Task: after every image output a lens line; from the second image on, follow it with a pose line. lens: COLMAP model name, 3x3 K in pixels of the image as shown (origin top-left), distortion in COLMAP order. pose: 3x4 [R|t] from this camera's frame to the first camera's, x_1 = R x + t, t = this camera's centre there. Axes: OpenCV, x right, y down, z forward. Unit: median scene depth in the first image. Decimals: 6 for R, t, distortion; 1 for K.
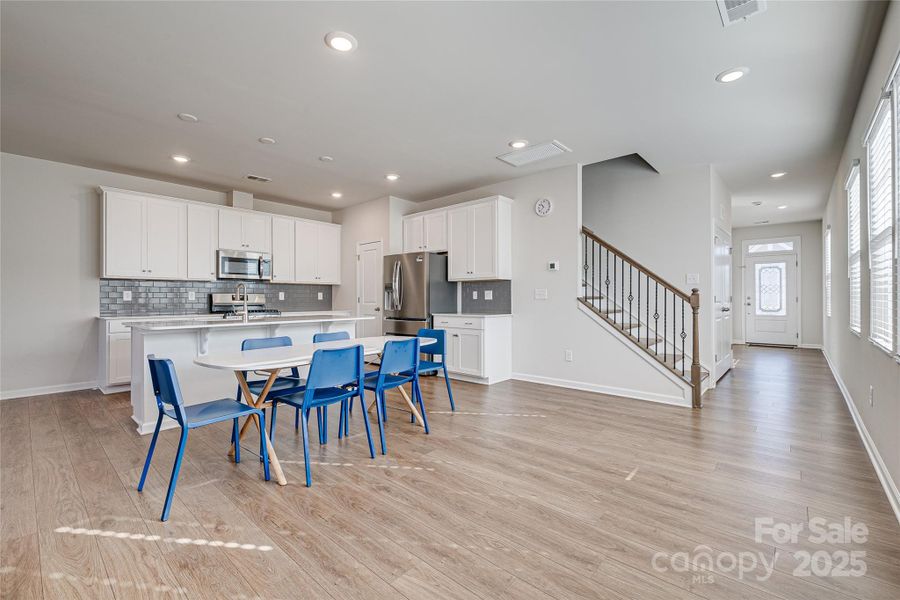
lens RADIAL K [[383.6, 0, 452.8], [0, 383.6, 296.8], [0, 0, 1]] dist [0.003896, -0.000056]
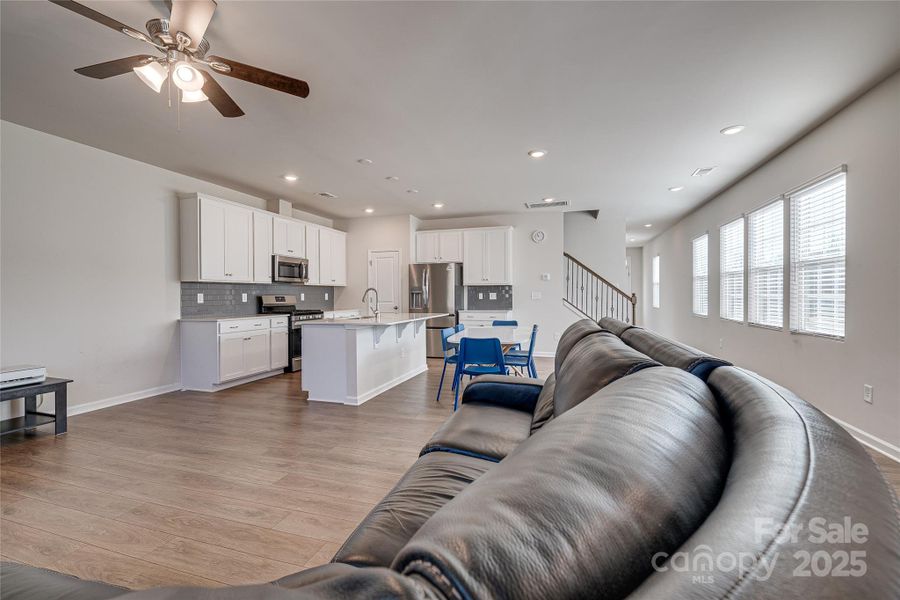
lens RADIAL K [[383.6, 0, 452.8], [0, 383.6, 296.8], [0, 0, 1]] dist [0.003896, -0.000056]
pose [[0.913213, -0.004072, 0.407463, -0.603177], [-0.000029, 0.999949, 0.010058, -0.015933], [-0.407483, -0.009197, 0.913167, -0.192654]]
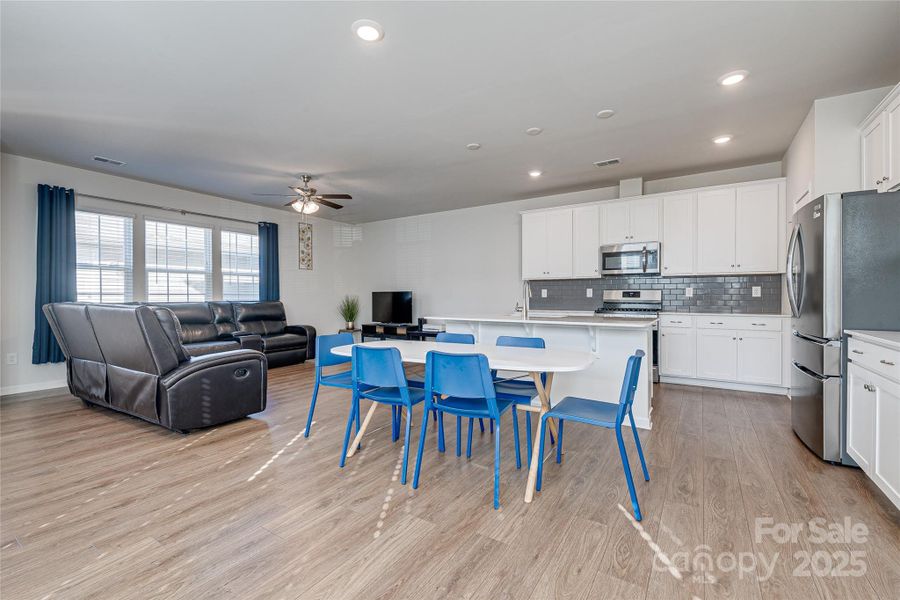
lens RADIAL K [[383.6, 0, 452.8], [0, 383.6, 296.8], [0, 0, 1]] dist [0.003896, -0.000056]
pose [[0.156421, 0.003619, -0.987684, 0.315891], [0.007068, 0.999964, 0.004784, 0.000572], [0.987665, -0.007729, 0.156390, 0.474210]]
